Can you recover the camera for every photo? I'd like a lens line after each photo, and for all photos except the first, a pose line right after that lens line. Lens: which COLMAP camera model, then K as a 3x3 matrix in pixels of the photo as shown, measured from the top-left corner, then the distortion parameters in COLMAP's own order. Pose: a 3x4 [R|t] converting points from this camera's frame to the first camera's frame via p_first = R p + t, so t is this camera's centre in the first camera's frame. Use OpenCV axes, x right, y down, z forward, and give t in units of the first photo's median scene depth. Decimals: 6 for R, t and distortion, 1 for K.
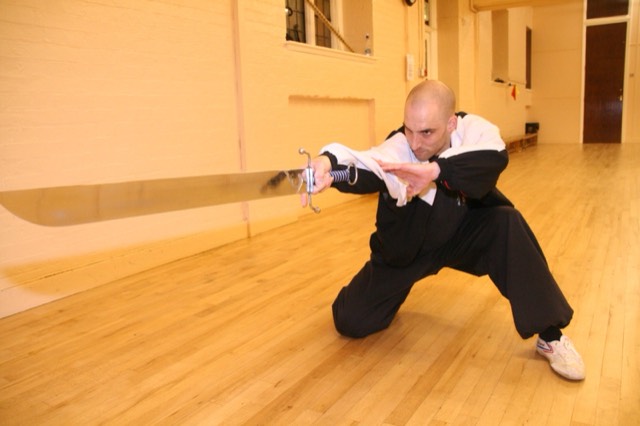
lens RADIAL K [[534.6, 0, 320.0], [0, 534.6, 213.0], [0, 0, 1]] dist [-0.165582, 0.125234]
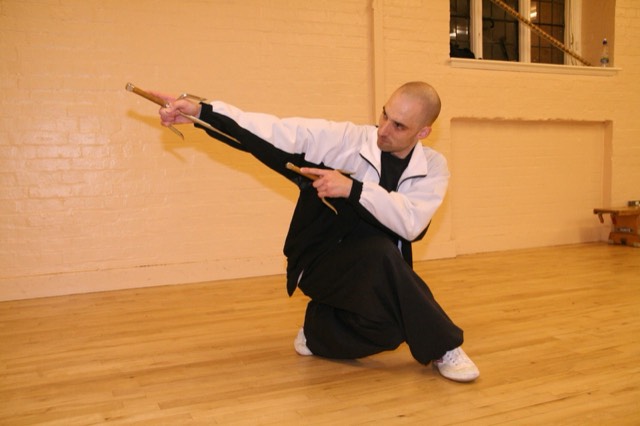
lens RADIAL K [[618.1, 0, 320.0], [0, 618.1, 213.0], [0, 0, 1]] dist [-0.115706, 0.155420]
pose [[0.805622, 0.068990, -0.588399, 0.601246], [-0.110344, 0.993290, -0.034616, 0.002205], [0.582063, 0.092814, 0.807829, 0.058231]]
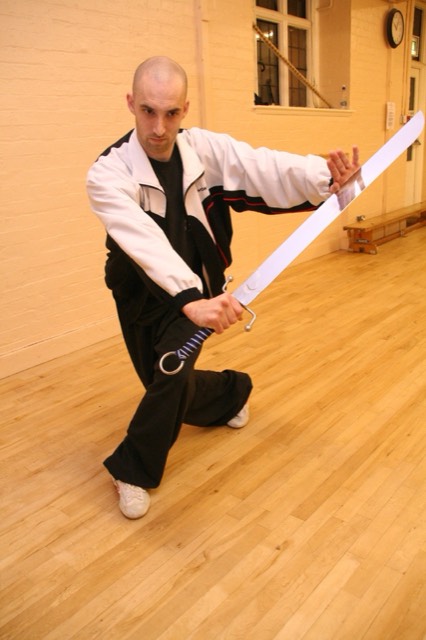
lens RADIAL K [[534.6, 0, 213.0], [0, 534.6, 320.0], [0, 0, 1]] dist [-0.165582, 0.125234]
pose [[0.984329, 0.046700, -0.170048, 0.069230], [-0.019591, 0.987288, 0.157732, -0.117702], [0.175252, -0.151929, 0.972730, -0.066295]]
